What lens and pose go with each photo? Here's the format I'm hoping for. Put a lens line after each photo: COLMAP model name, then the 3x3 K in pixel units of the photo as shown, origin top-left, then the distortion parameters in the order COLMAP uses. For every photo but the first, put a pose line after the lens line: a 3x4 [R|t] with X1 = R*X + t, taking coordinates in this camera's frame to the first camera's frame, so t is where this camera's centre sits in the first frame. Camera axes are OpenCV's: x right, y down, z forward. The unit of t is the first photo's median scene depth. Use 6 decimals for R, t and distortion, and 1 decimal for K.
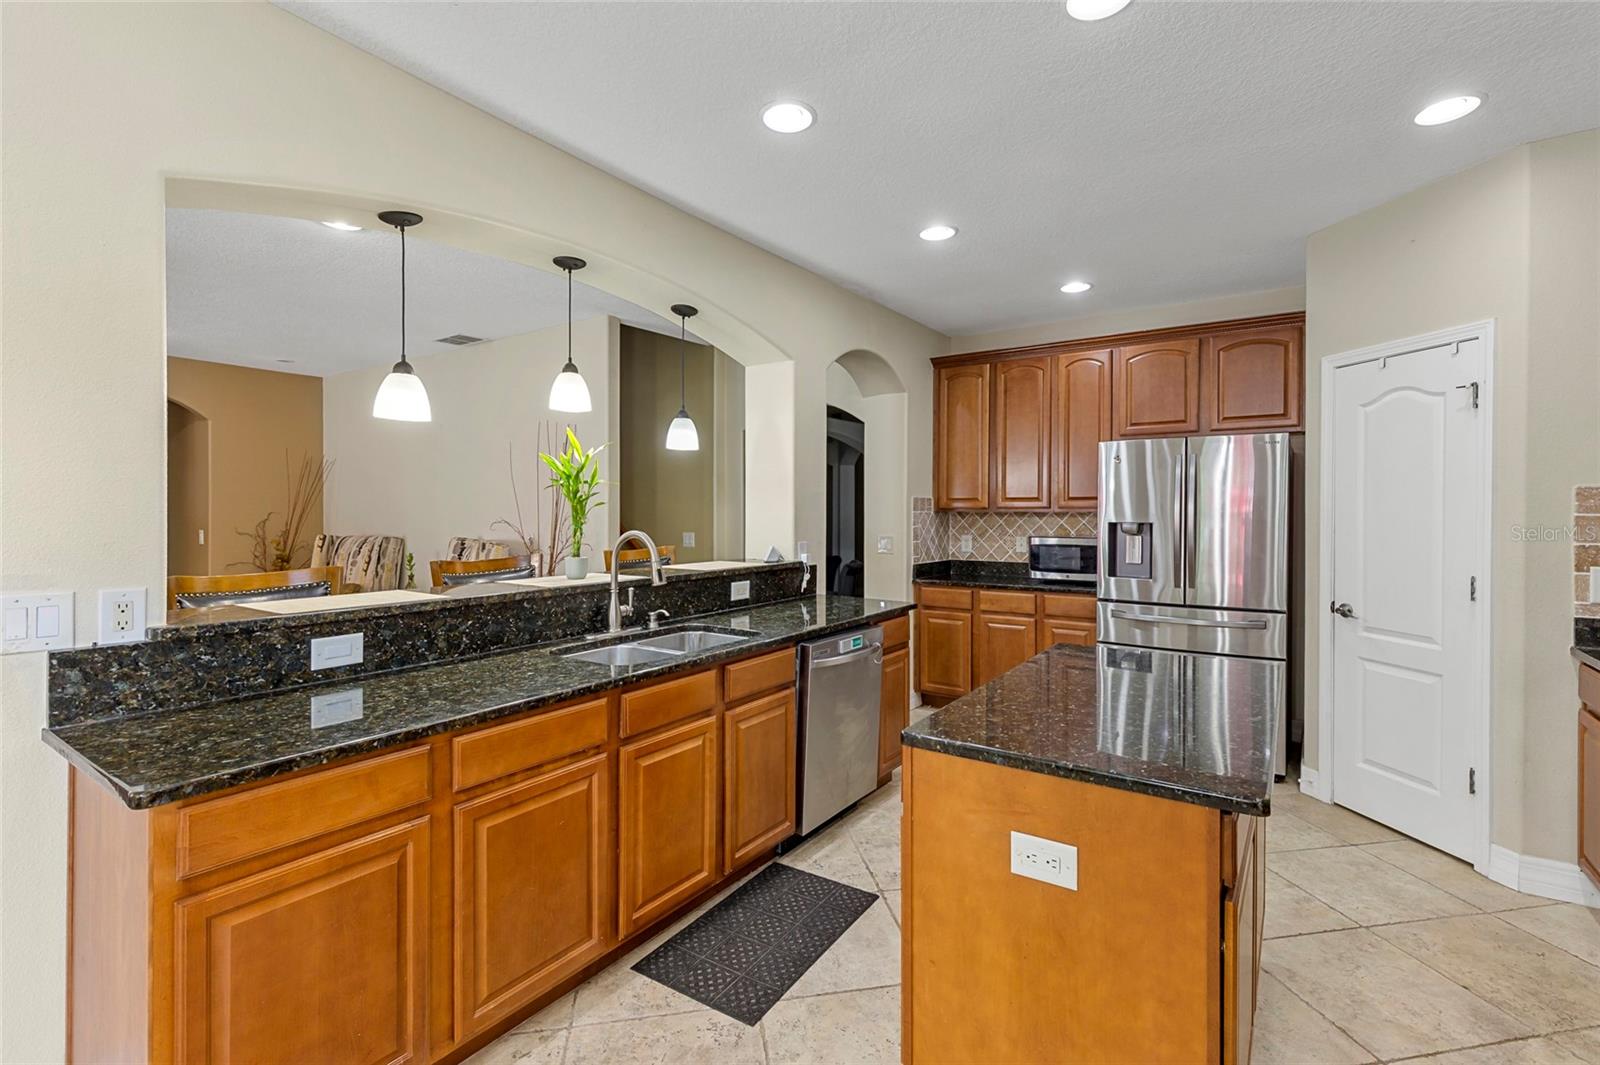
lens RADIAL K [[722.9, 0, 812.1], [0, 722.9, 516.7], [0, 0, 1]] dist [0.003203, 0.000143]
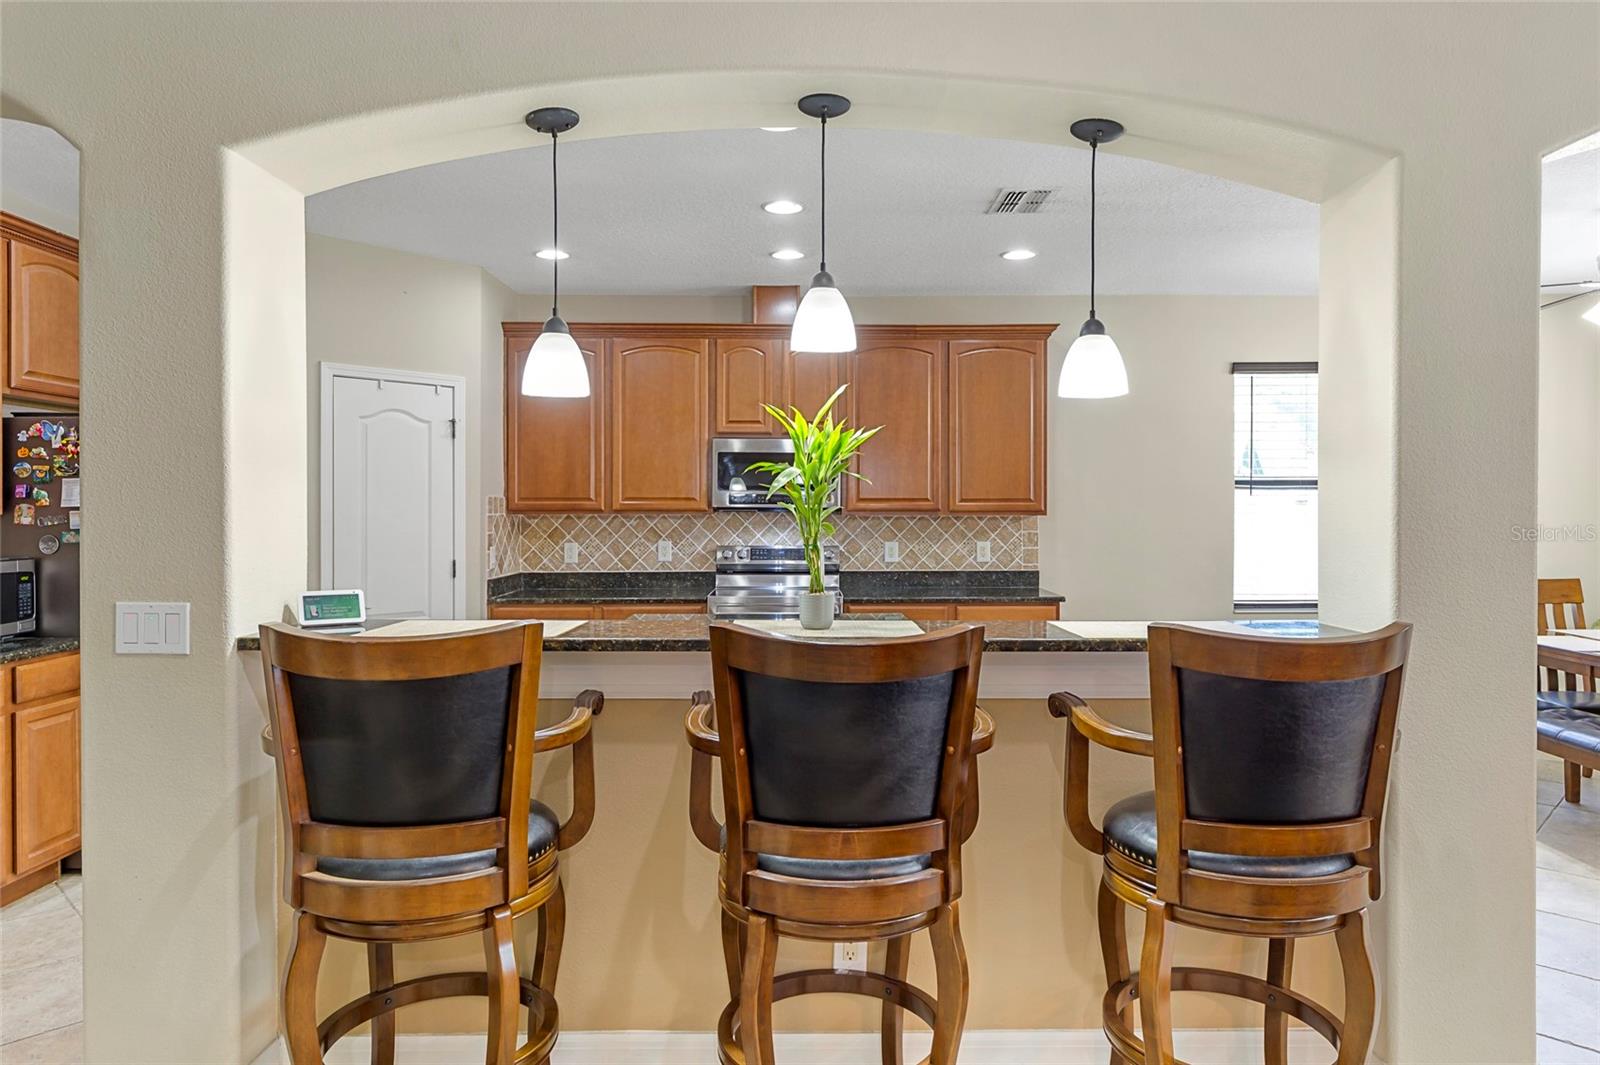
lens RADIAL K [[1013.1, 0, 800.0], [0, 1013.1, 532.5], [0, 0, 1]] dist [0.004329, 0.001313]
pose [[-0.564232, -0.019336, 0.825390, -0.883216], [0.006321, 0.999595, 0.027737, -0.015606], [-0.825592, 0.020867, -0.563881, 1.286938]]
